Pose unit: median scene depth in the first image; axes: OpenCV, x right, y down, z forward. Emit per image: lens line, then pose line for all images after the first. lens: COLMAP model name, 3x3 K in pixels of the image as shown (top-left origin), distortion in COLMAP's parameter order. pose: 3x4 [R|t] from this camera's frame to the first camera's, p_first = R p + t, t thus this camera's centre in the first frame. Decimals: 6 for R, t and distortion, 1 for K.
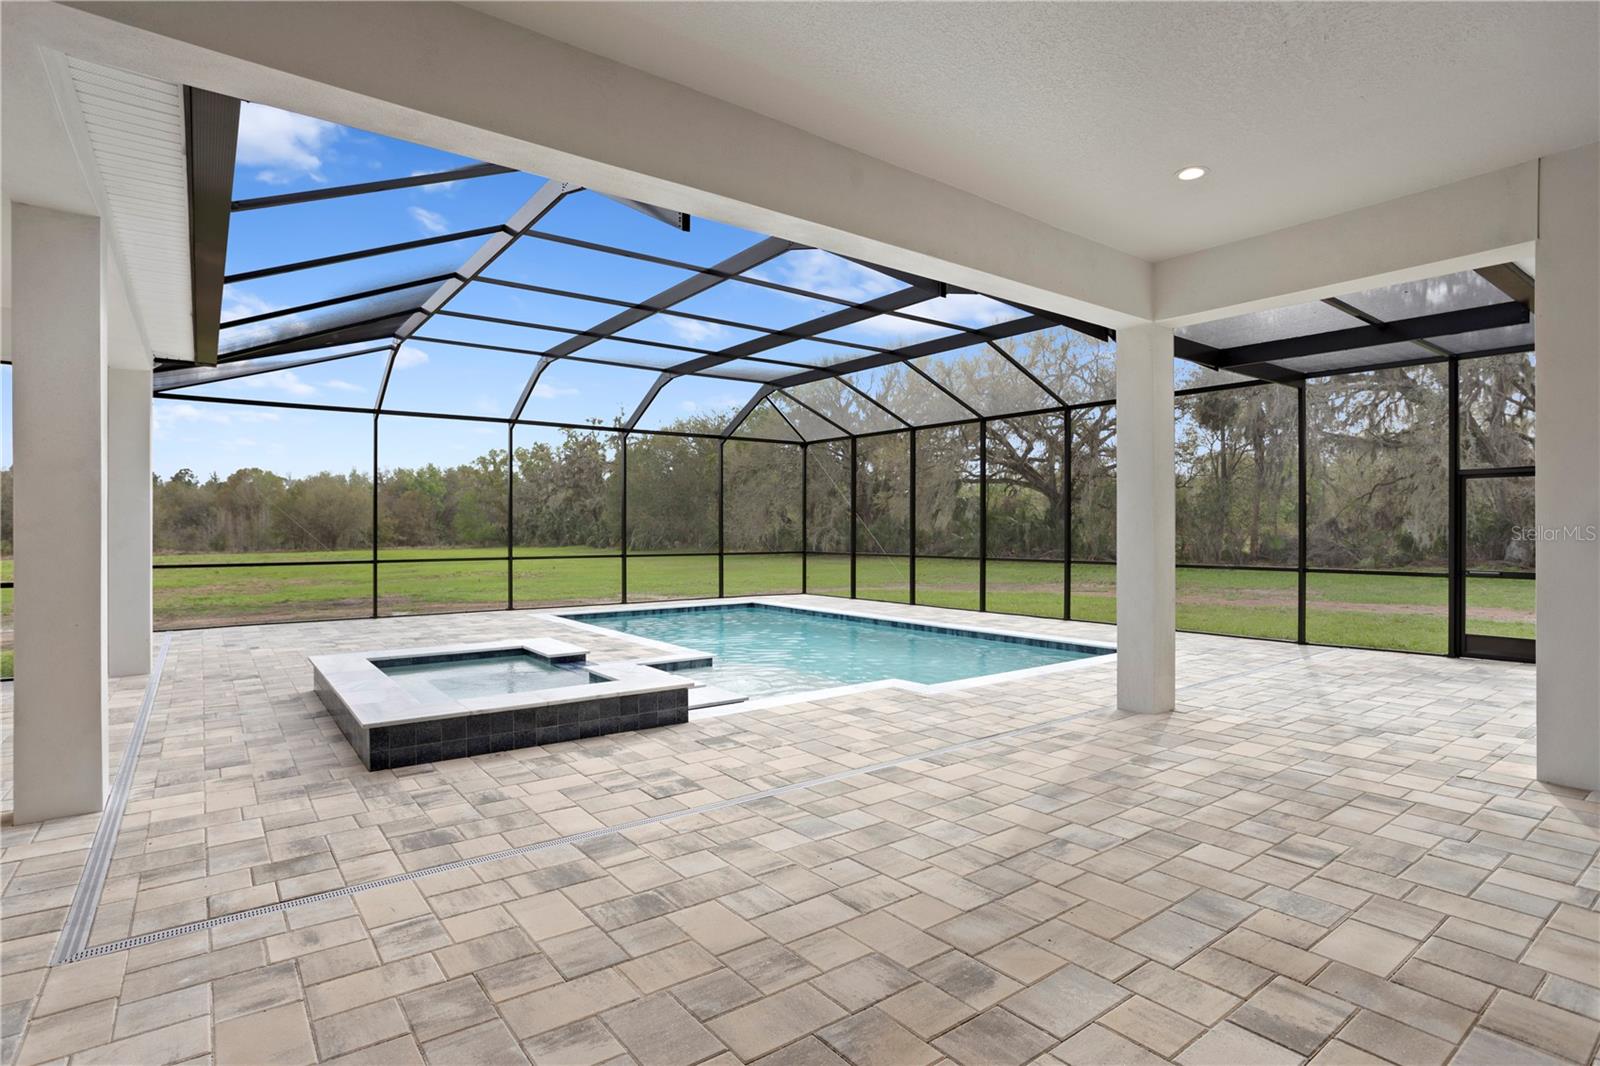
lens RADIAL K [[795.7, 0, 794.2], [0, 795.7, 541.3], [0, 0, 1]] dist [-0.060558, 0.030959]
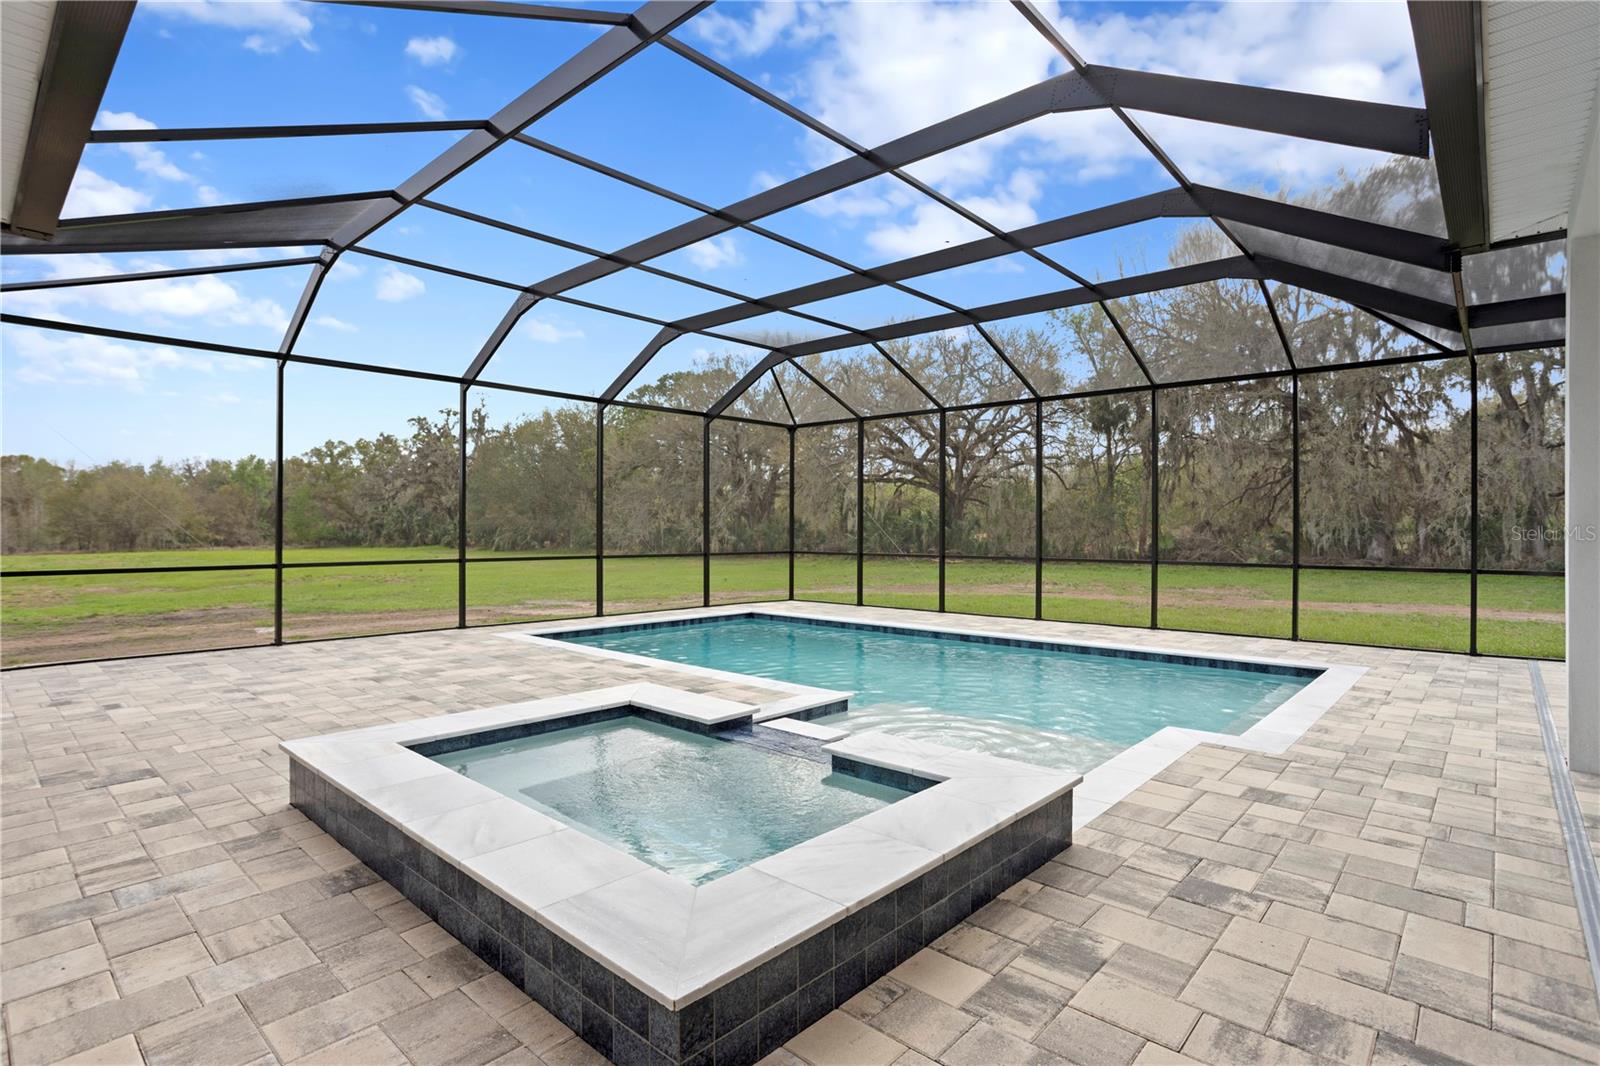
lens RADIAL K [[789.4, 0, 791.0], [0, 789.4, 529.8], [0, 0, 1]] dist [-0.046337, 0.023839]
pose [[0.983882, 0.003373, 0.178790, -0.116322], [-0.000627, 0.999881, -0.015412, 0.002271], [-0.178820, 0.015052, 0.983767, 0.126413]]
